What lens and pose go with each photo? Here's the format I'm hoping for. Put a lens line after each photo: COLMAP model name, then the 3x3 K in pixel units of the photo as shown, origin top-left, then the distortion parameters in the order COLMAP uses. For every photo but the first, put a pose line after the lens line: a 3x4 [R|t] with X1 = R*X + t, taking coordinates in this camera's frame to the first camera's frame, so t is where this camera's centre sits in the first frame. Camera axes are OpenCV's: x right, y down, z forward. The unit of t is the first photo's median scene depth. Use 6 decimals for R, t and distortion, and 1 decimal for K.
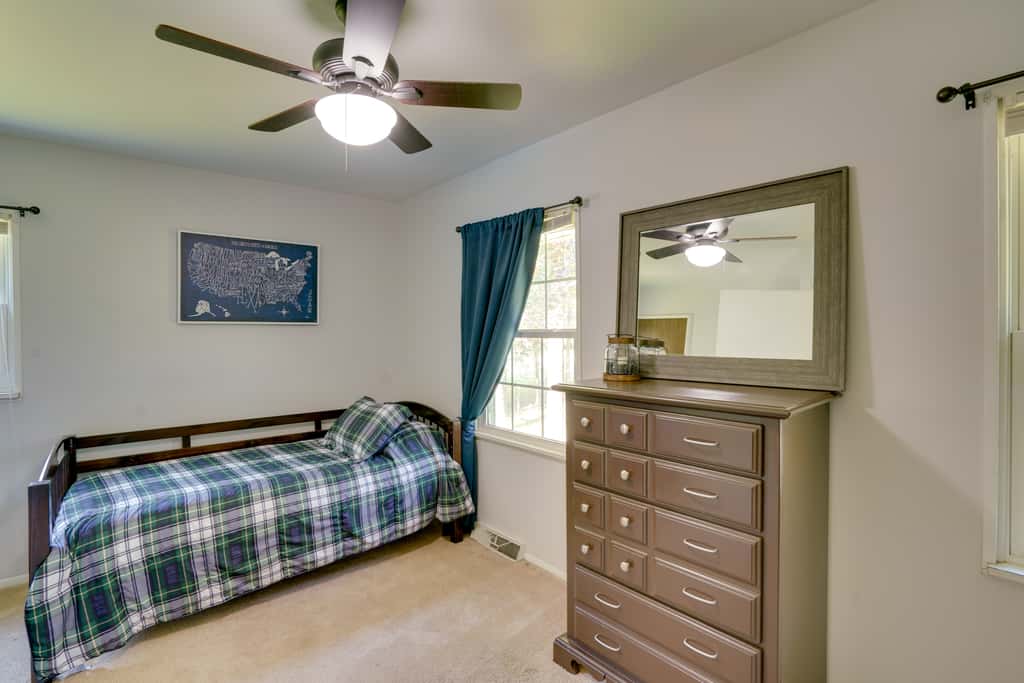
lens RADIAL K [[501.1, 0, 511.1], [0, 501.1, 330.7], [0, 0, 1]] dist [-0.001733, 0.008827]
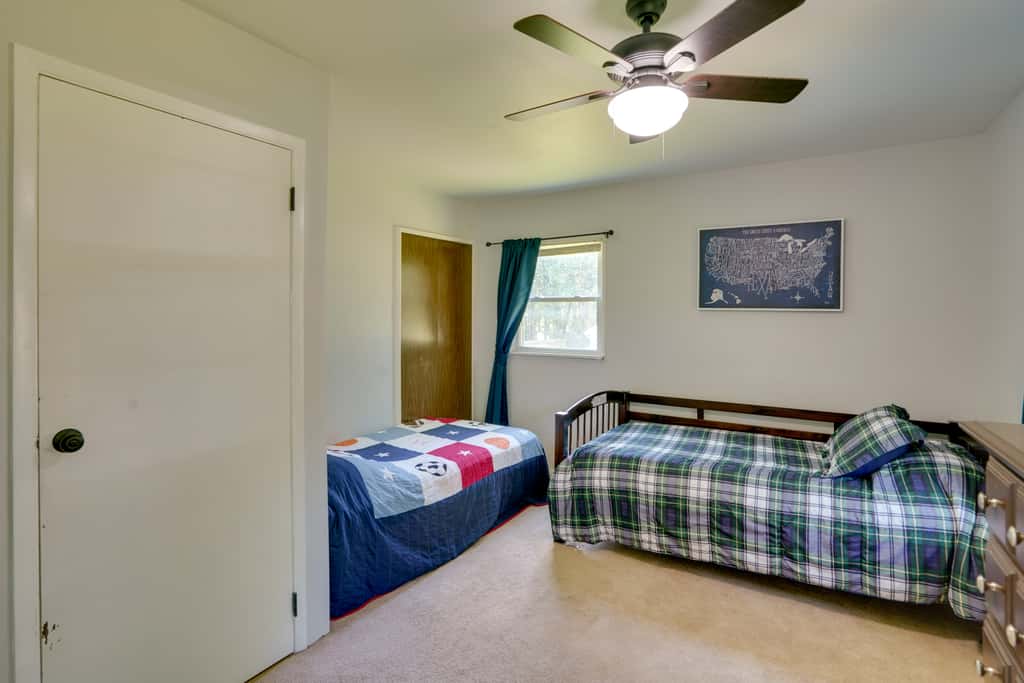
lens RADIAL K [[501.1, 0, 509.1], [0, 501.1, 312.5], [0, 0, 1]] dist [-0.001733, 0.008827]
pose [[0.311003, 0.006633, -0.950386, 0.331315], [-0.010130, 0.999942, 0.003664, -0.009136], [0.950355, 0.008488, 0.311052, 0.250754]]
